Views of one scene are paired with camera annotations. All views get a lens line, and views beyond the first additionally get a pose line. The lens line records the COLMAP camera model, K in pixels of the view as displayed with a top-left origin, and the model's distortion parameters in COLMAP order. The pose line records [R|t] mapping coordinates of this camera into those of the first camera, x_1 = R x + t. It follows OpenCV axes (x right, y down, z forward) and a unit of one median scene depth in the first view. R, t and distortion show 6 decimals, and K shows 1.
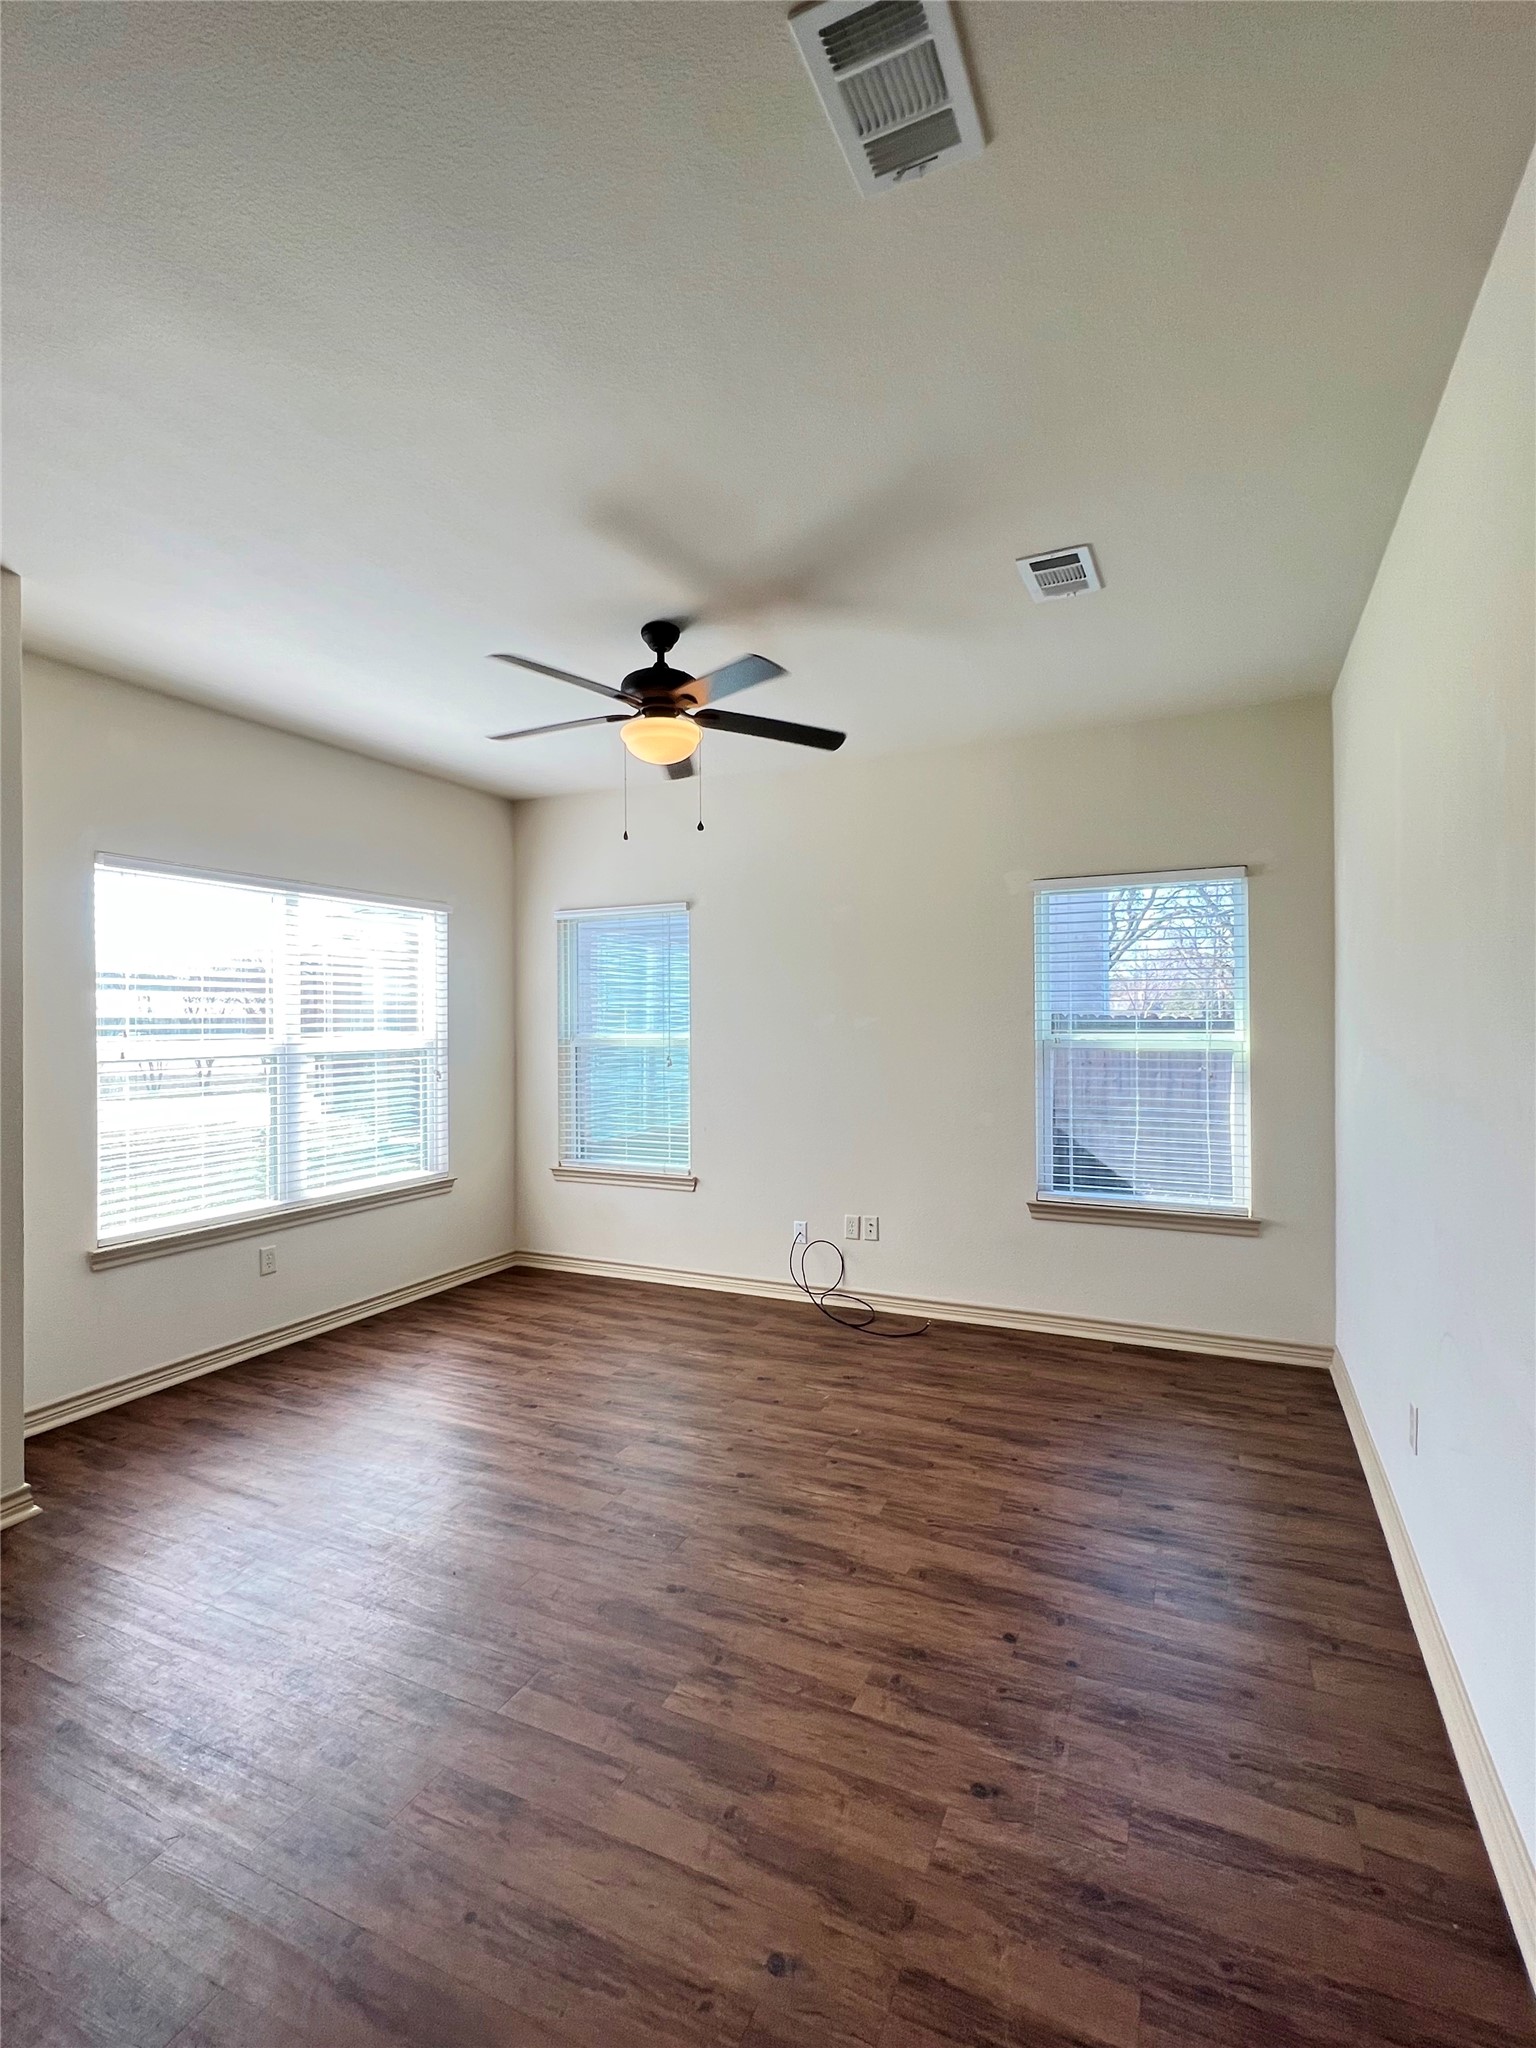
lens RADIAL K [[945.4, 0, 768.0], [0, 945.4, 1024.0], [0, 0, 1]] dist [-0.003691, 0.001095]
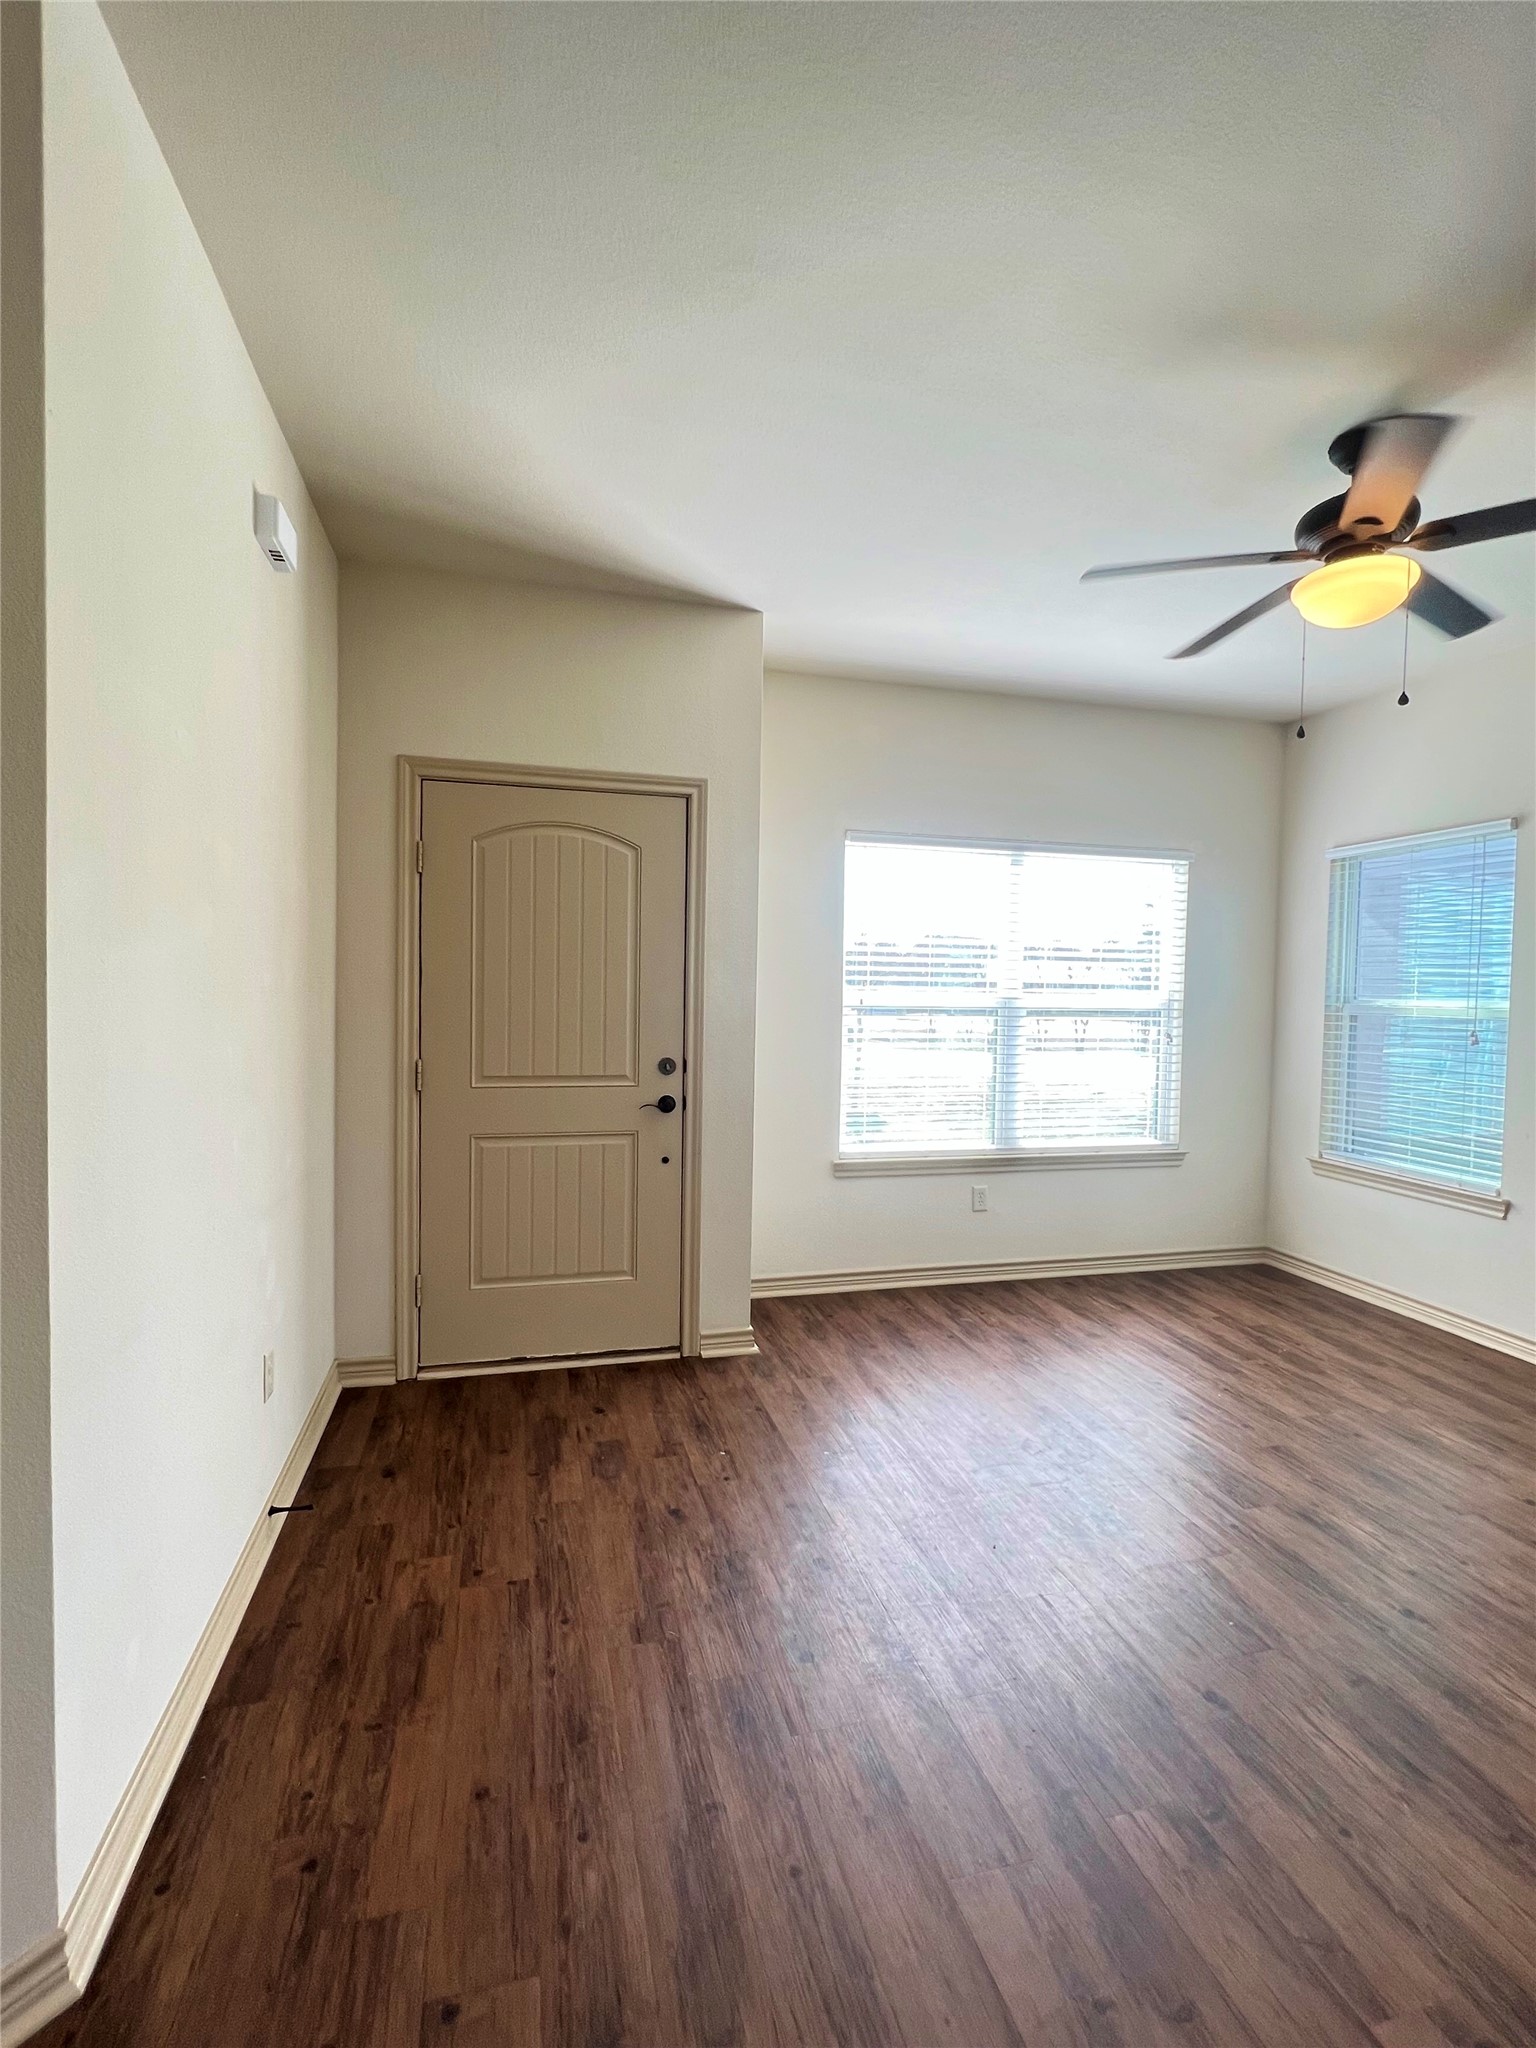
lens RADIAL K [[945.4, 0, 768.0], [0, 945.4, 1024.0], [0, 0, 1]] dist [-0.003691, 0.001095]
pose [[0.641638, 0.047440, -0.765539, 0.124052], [-0.022831, 0.998824, 0.042761, 0.011027], [0.766668, -0.009959, 0.641967, 0.121905]]
